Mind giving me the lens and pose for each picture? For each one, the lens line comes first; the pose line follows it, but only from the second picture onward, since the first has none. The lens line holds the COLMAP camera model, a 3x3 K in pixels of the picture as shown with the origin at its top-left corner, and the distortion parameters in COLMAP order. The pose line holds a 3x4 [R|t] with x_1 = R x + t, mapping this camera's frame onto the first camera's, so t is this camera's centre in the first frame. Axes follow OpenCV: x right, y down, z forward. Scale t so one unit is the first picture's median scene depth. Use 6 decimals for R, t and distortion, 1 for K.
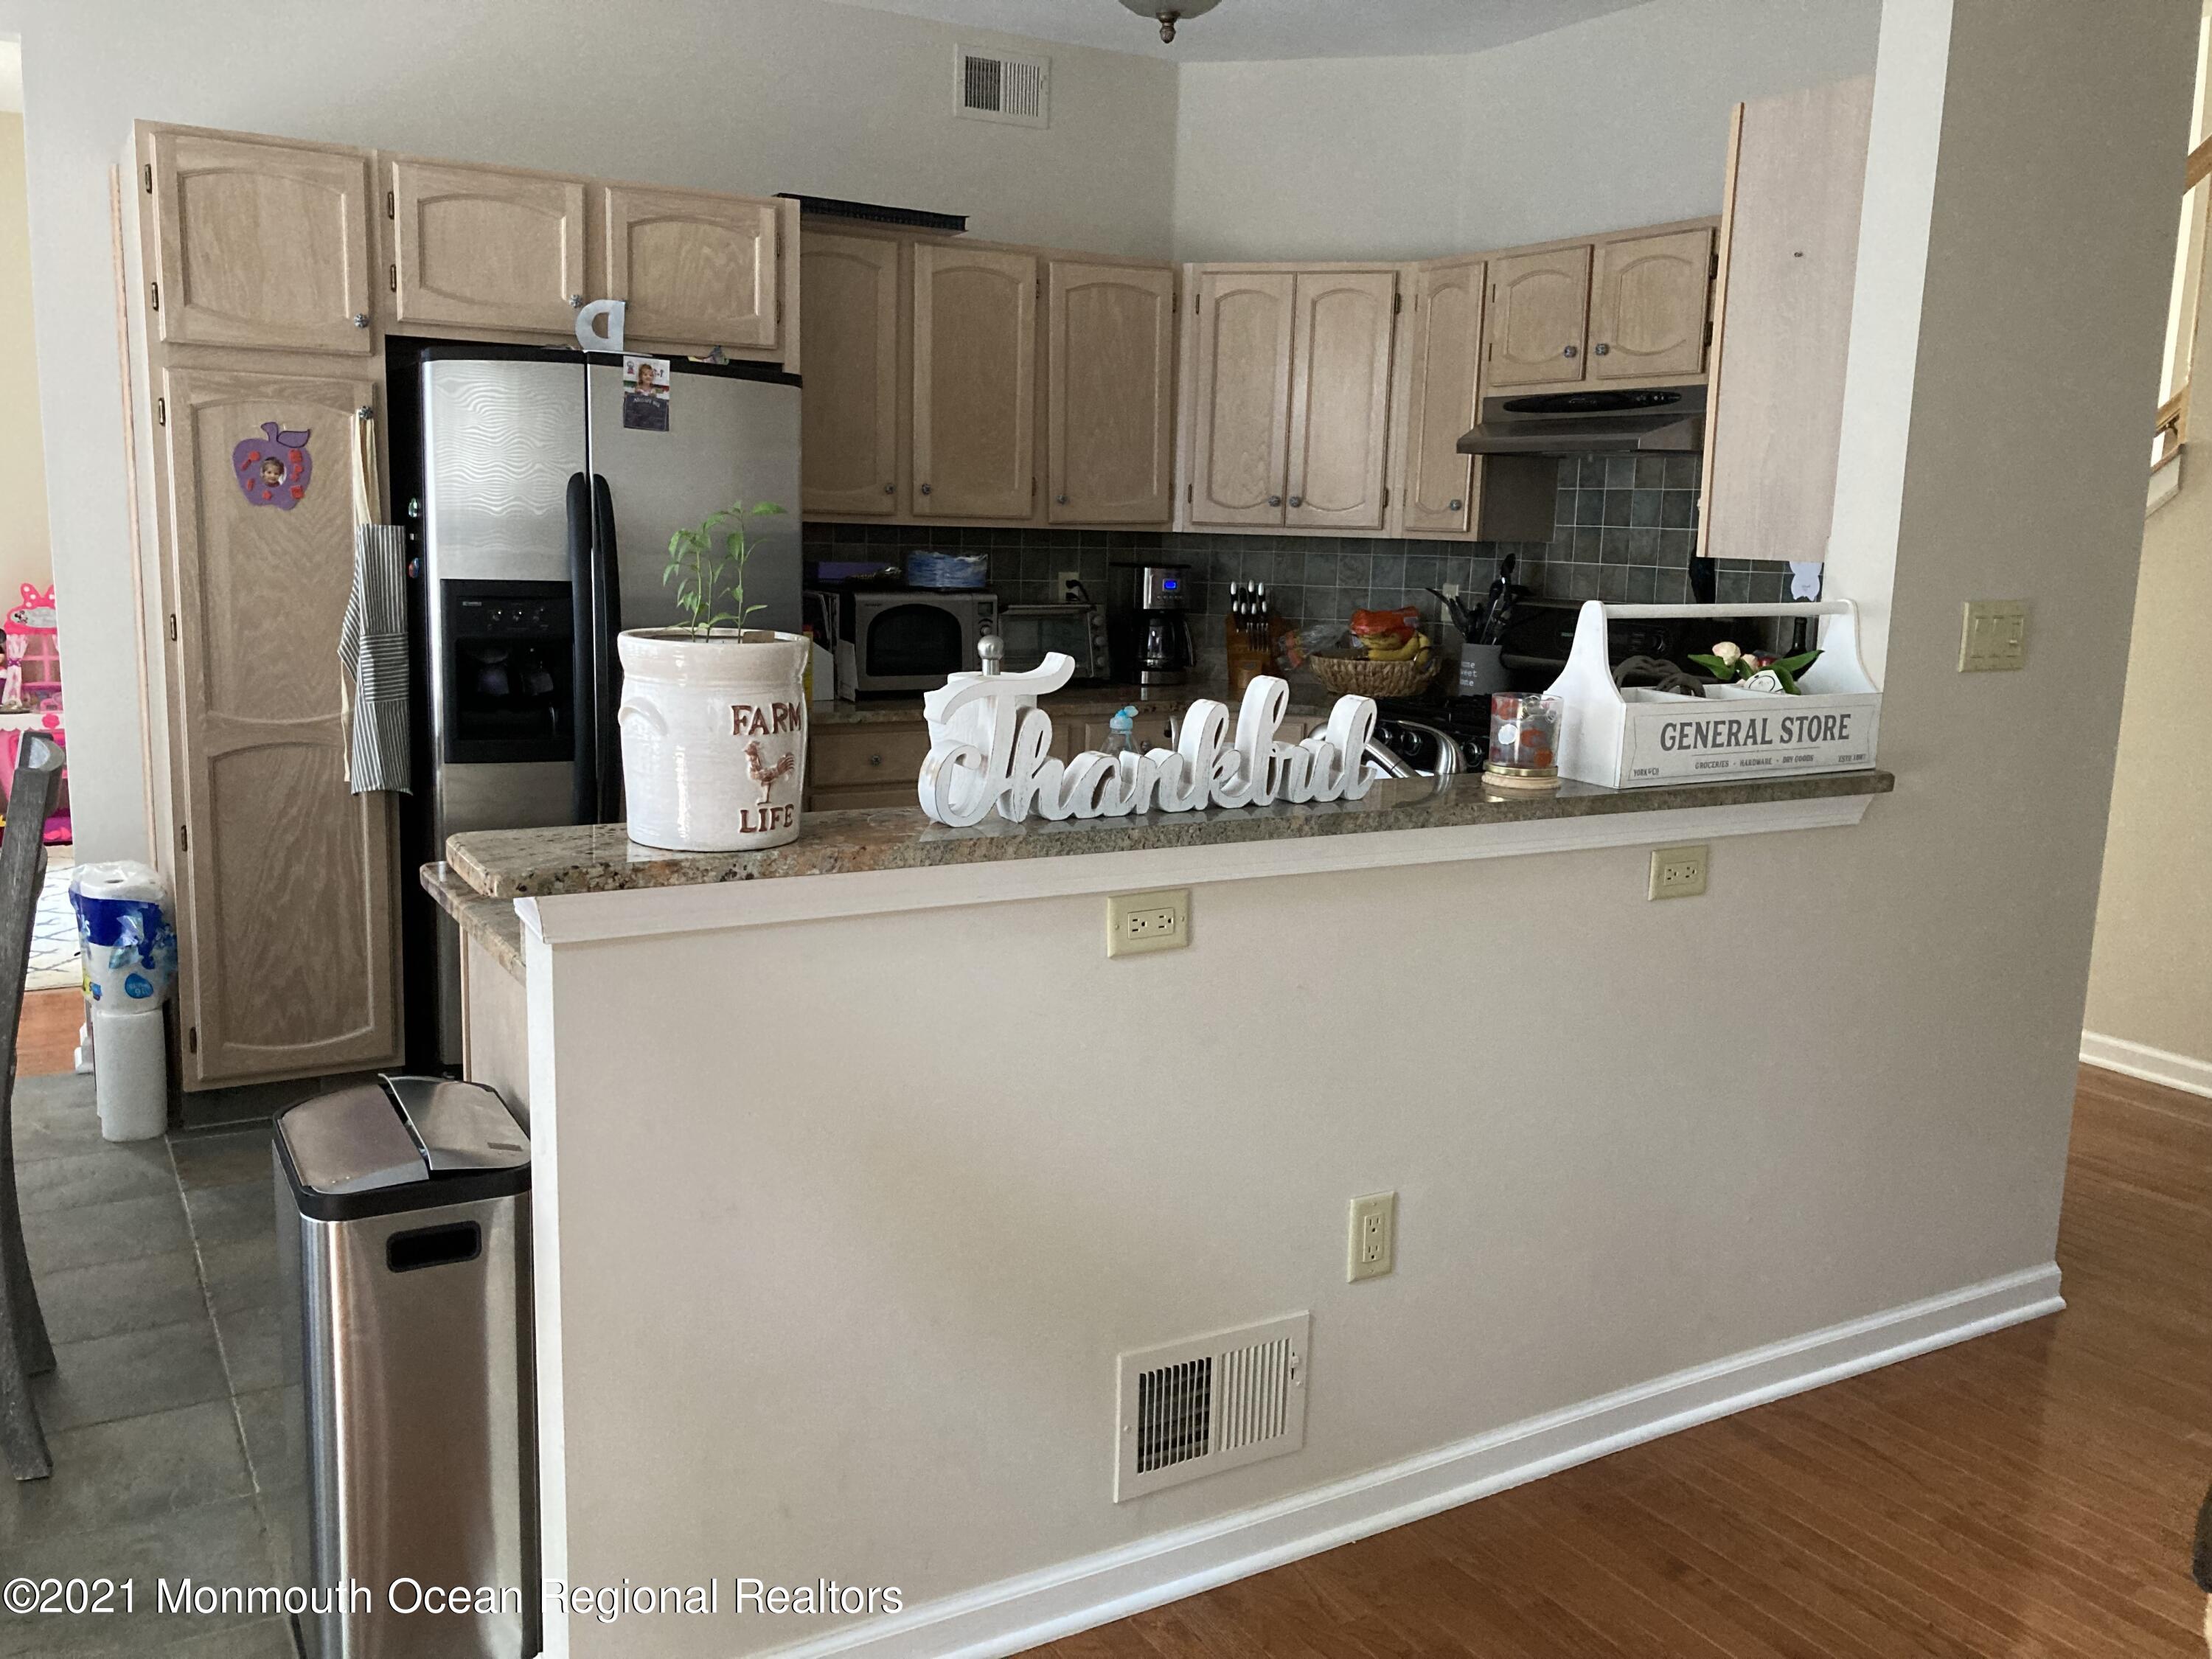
lens RADIAL K [[1818.2, 0, 1106.0], [0, 1818.2, 829.5], [0, 0, 1]] dist [-0.003853, -0.004485]
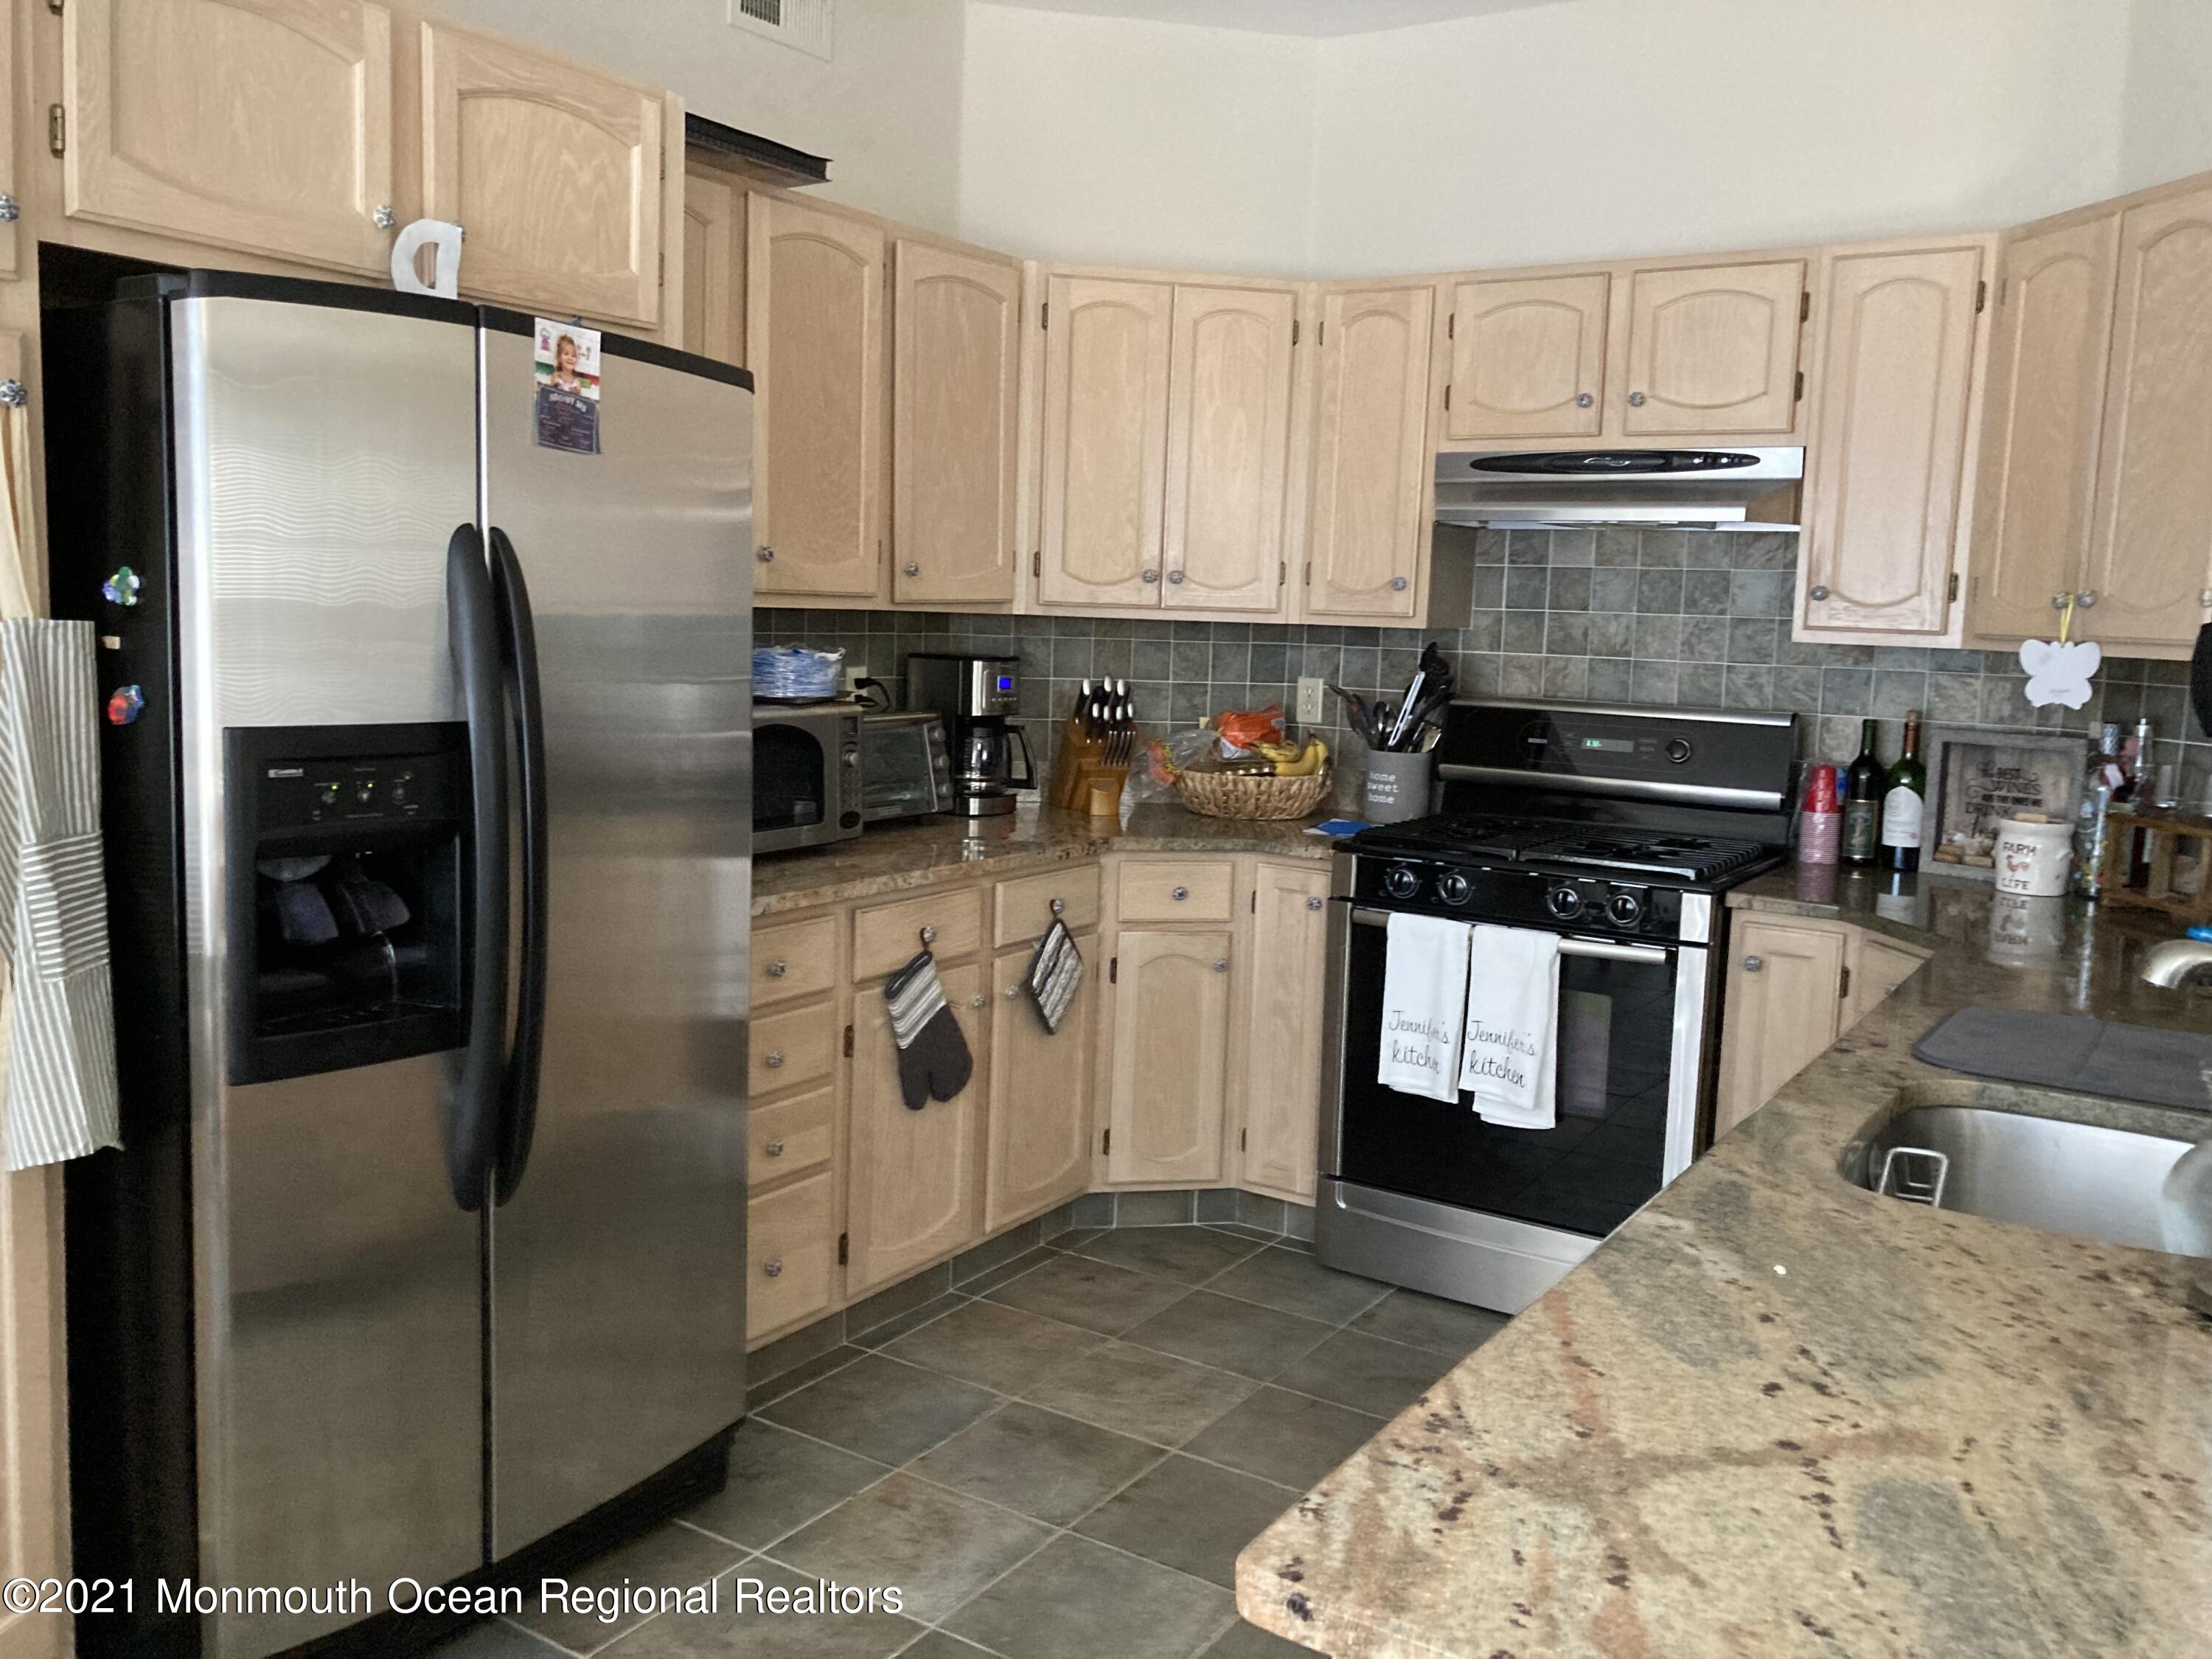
lens RADIAL K [[1797.4, 0, 1106.0], [0, 1797.4, 829.5], [0, 0, 1]] dist [0.003535, -0.000782]
pose [[0.906952, -0.049085, 0.418363, -0.282998], [0.061243, 0.998000, -0.015676, -0.069243], [-0.416757, 0.039839, 0.908144, 0.354245]]
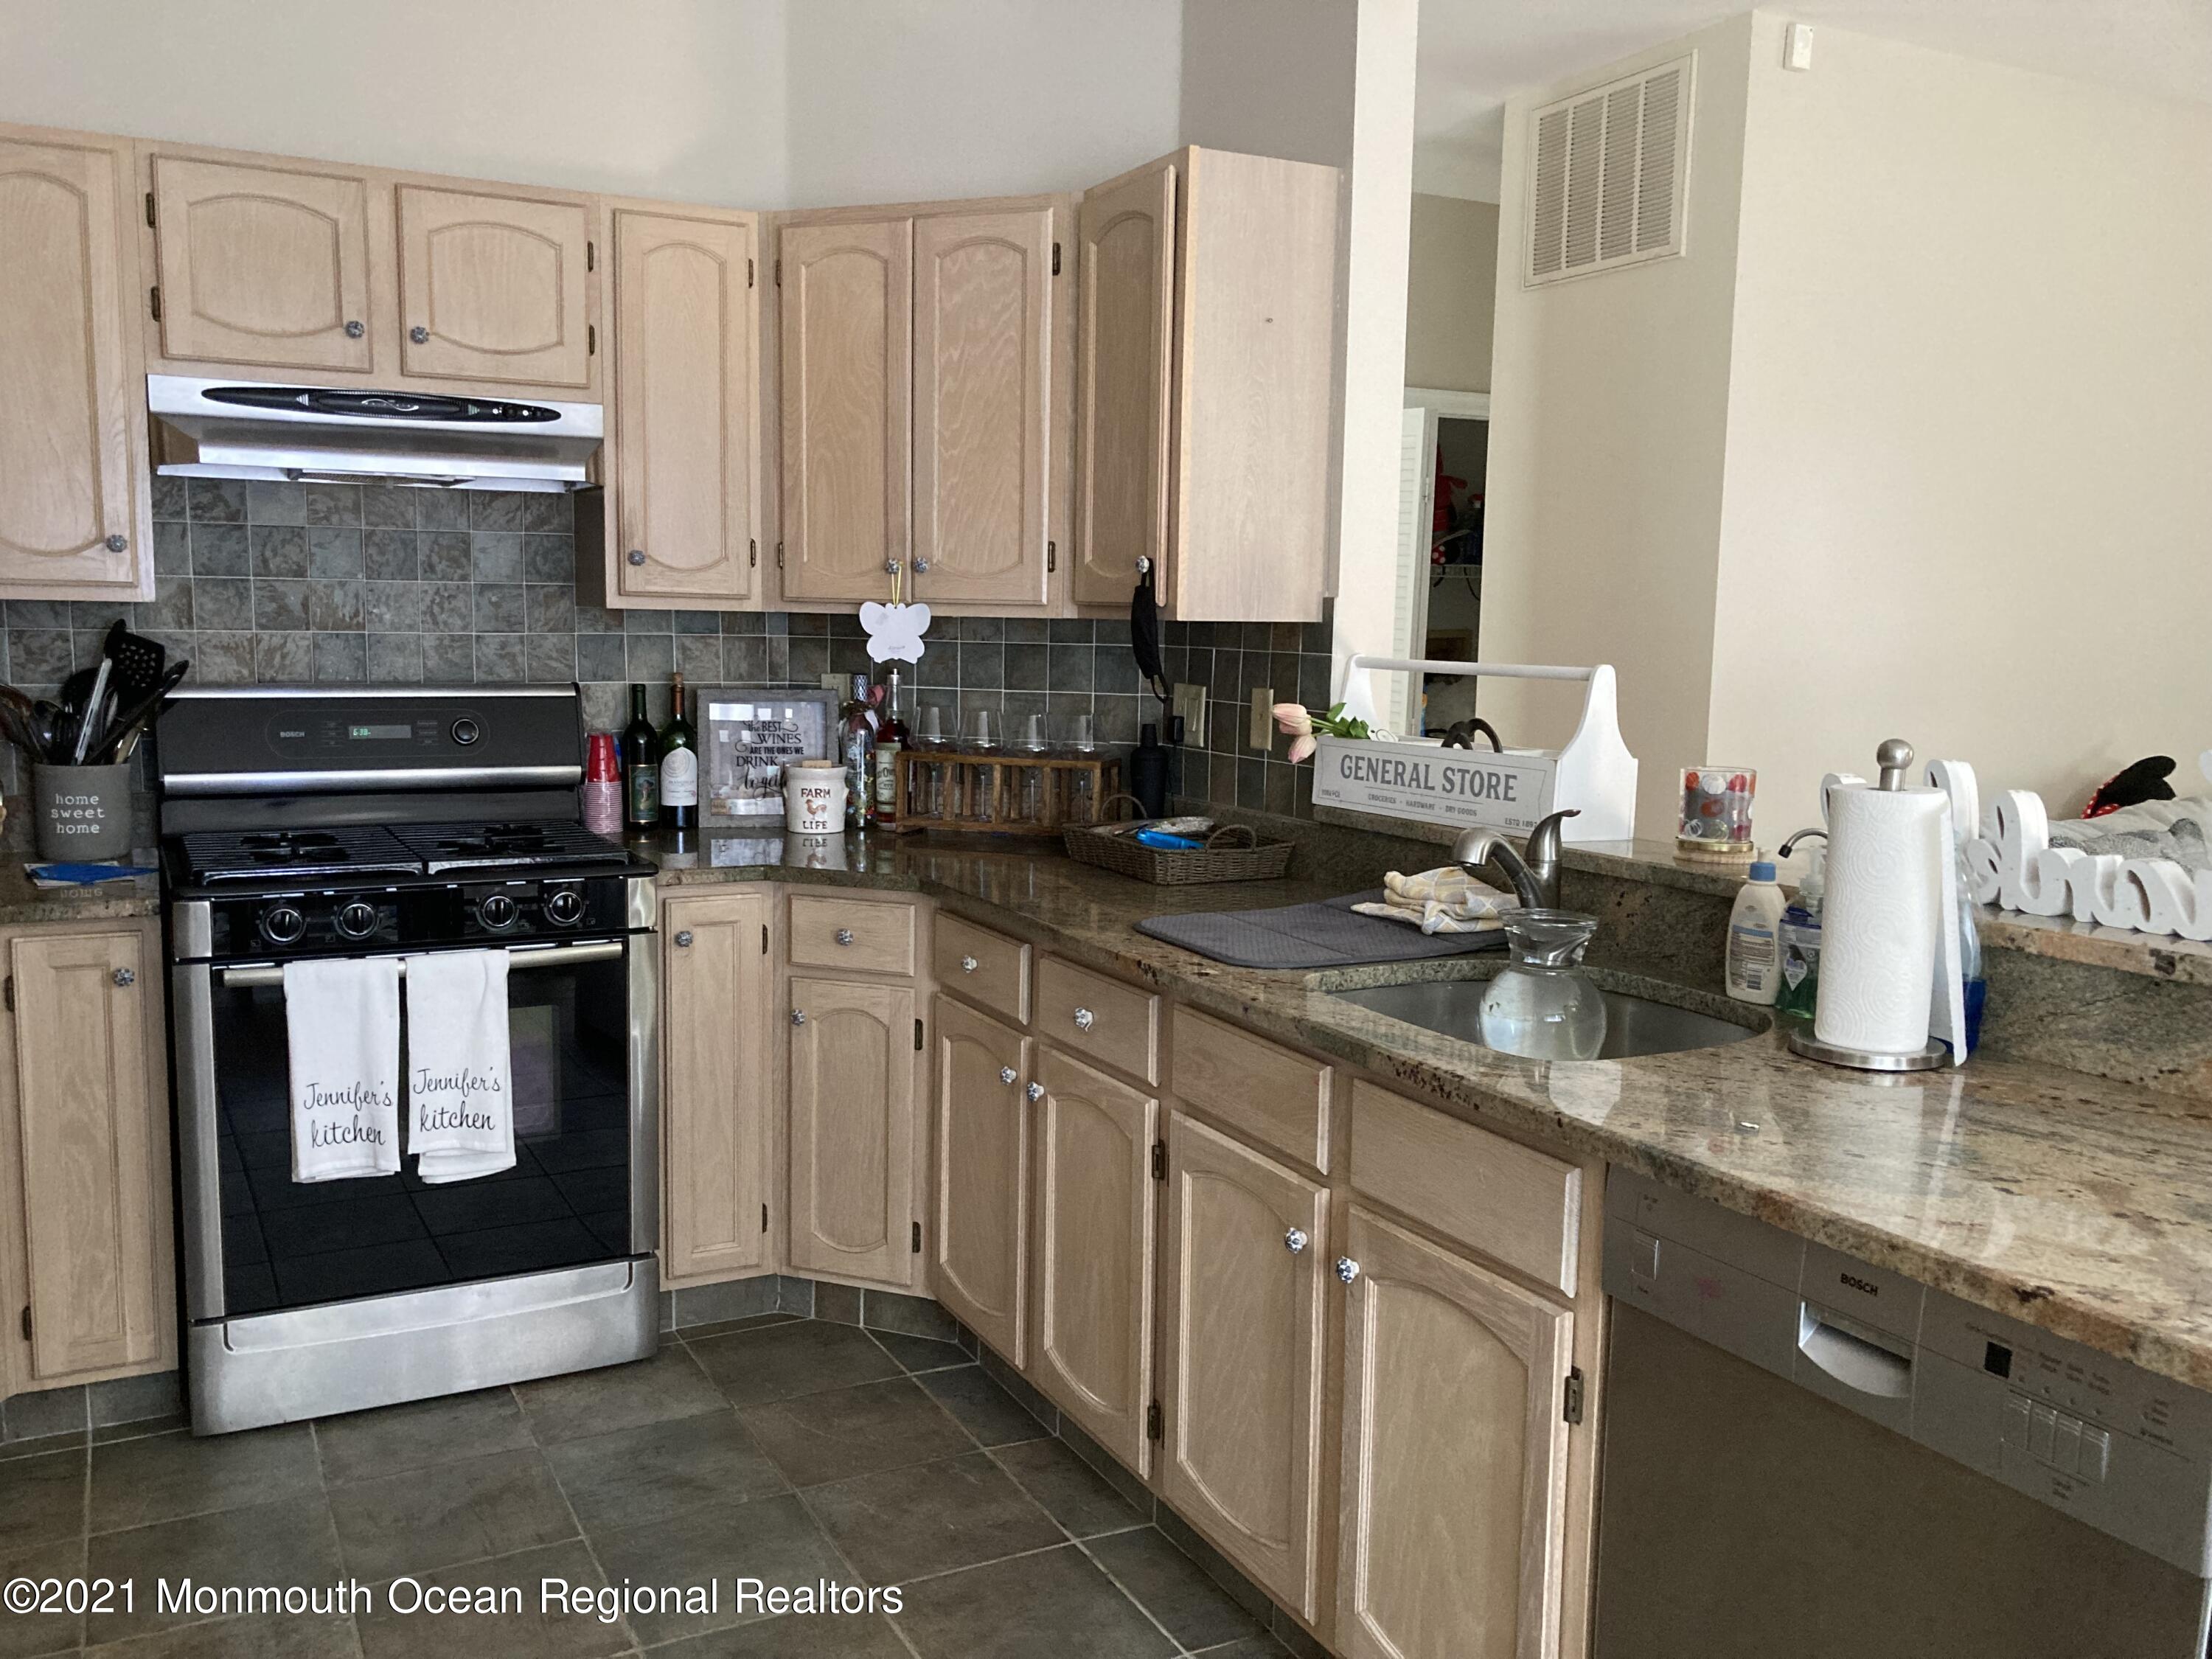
lens RADIAL K [[1799.3, 0, 1035.9], [0, 1799.3, 853.4], [0, 0, 1]] dist [0.006455, 0.003426]
pose [[0.087378, -0.156822, 0.983754, -0.423381], [0.154515, 0.977713, 0.142135, -0.122346], [-0.984119, 0.139585, 0.109662, 0.683083]]
